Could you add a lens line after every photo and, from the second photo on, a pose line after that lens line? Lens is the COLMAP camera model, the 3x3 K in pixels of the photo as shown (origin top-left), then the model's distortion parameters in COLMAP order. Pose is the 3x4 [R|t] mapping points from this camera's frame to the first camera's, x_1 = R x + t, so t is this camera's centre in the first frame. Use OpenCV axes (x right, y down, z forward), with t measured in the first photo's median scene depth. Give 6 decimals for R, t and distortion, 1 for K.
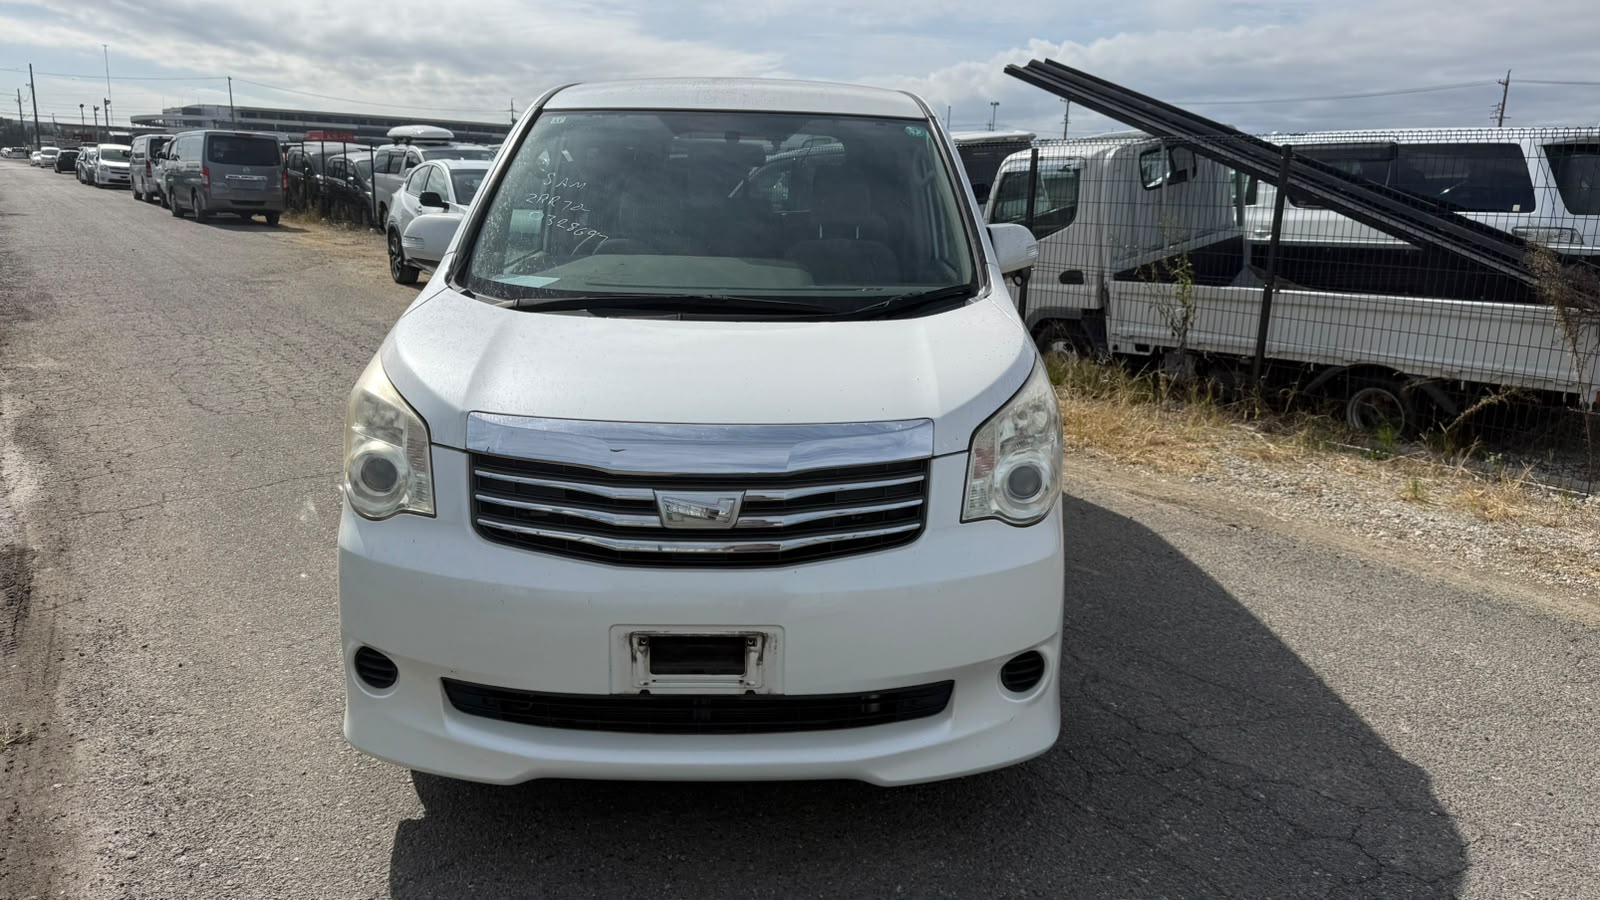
lens RADIAL K [[1127.0, 0, 802.2], [0, 1127.0, 455.7], [0, 0, 1]] dist [0.076490, -0.090399]
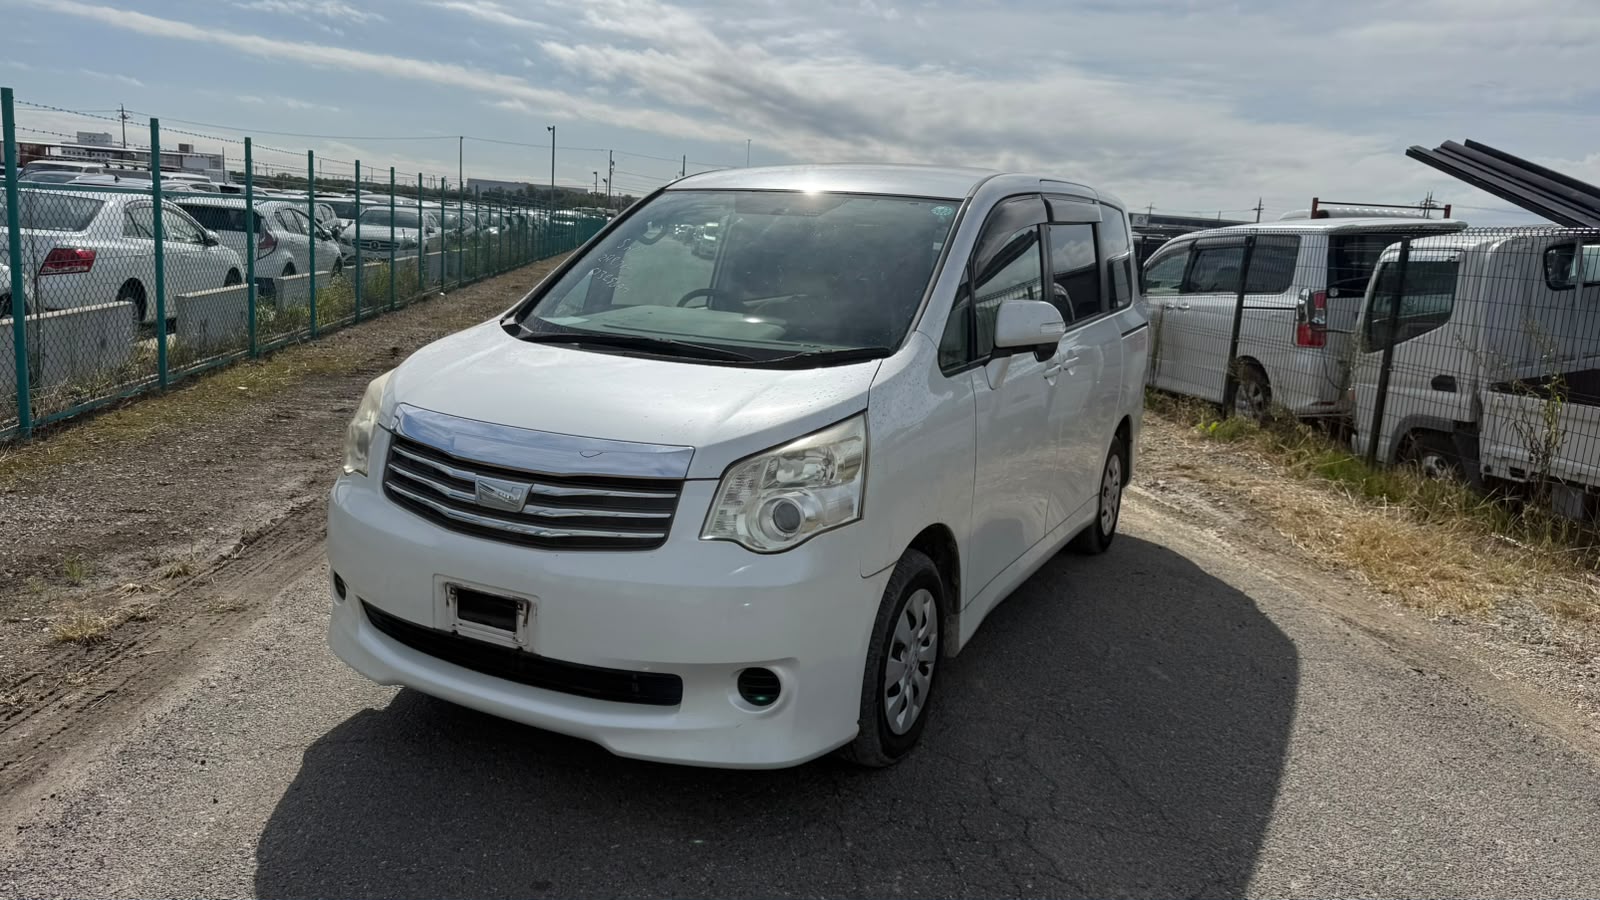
lens RADIAL K [[1127.0, 0, 786.6], [0, 1127.0, 441.1], [0, 0, 1]] dist [0.076490, -0.090399]
pose [[0.883014, 0.110243, -0.456215, 0.228284], [-0.146971, 0.988085, -0.045697, 0.000009], [0.445741, 0.107402, 0.888695, 0.002190]]
